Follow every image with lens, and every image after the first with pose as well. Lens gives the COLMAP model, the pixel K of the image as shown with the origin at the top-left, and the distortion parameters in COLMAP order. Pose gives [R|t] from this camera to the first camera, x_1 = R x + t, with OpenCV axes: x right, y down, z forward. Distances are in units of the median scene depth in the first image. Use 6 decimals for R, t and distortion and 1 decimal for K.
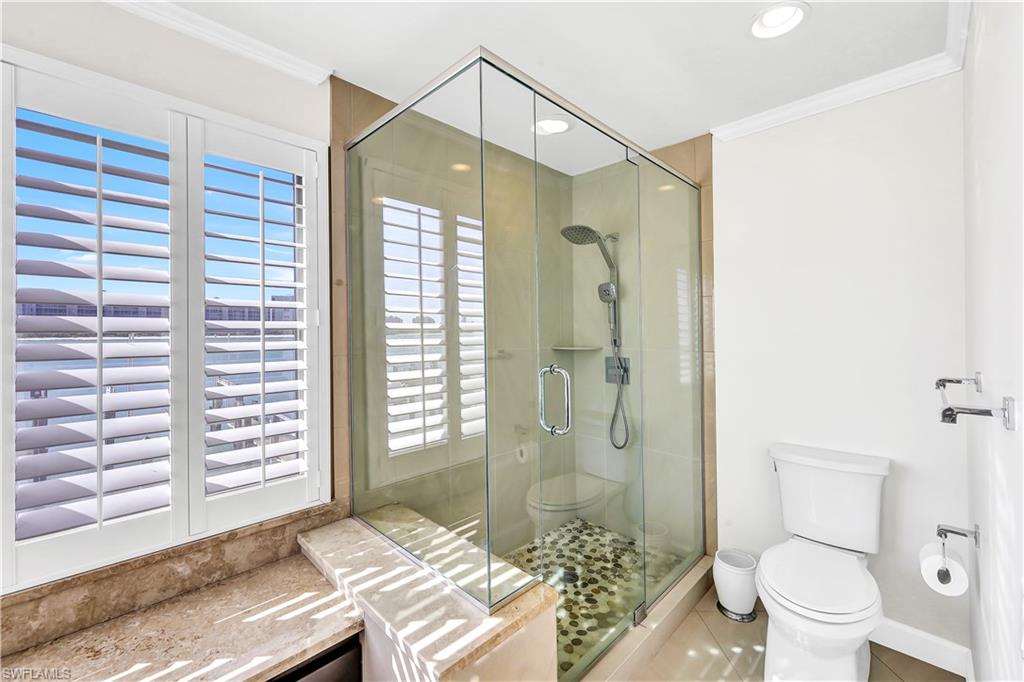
lens RADIAL K [[417.0, 0, 512.8], [0, 417.0, 319.0], [0, 0, 1]] dist [-0.000942, 0.000016]
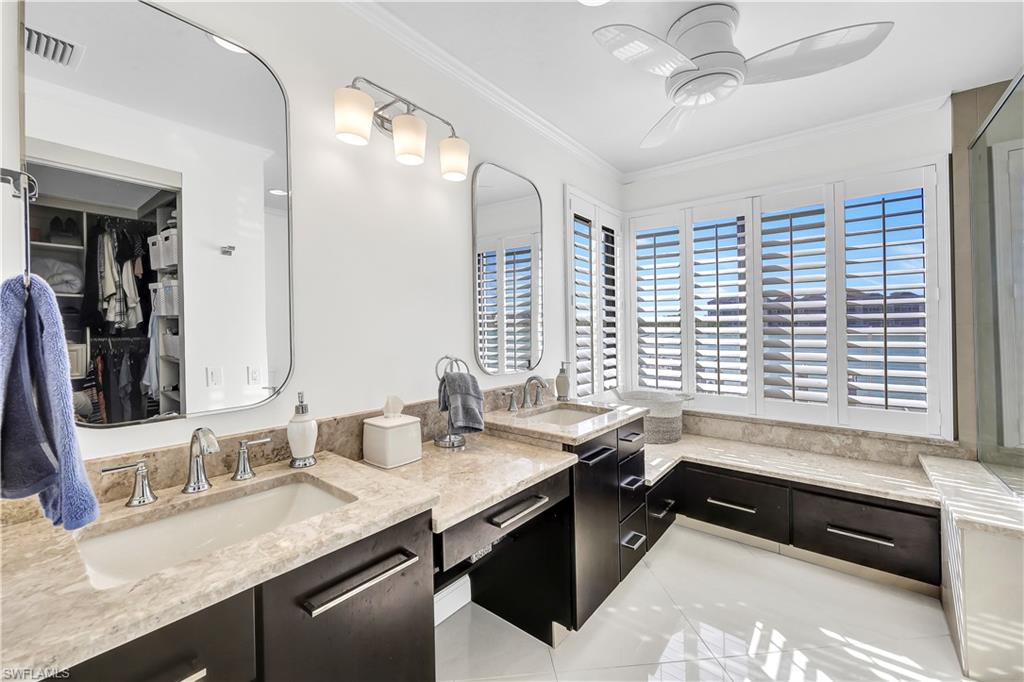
lens RADIAL K [[414.7, 0, 511.4], [0, 414.7, 333.9], [0, 0, 1]] dist [-0.001601, -0.000038]
pose [[0.100474, 0.011492, -0.994873, 0.773449], [0.028674, 0.999485, 0.014441, 0.073271], [0.994526, -0.029978, 0.100093, -0.503990]]
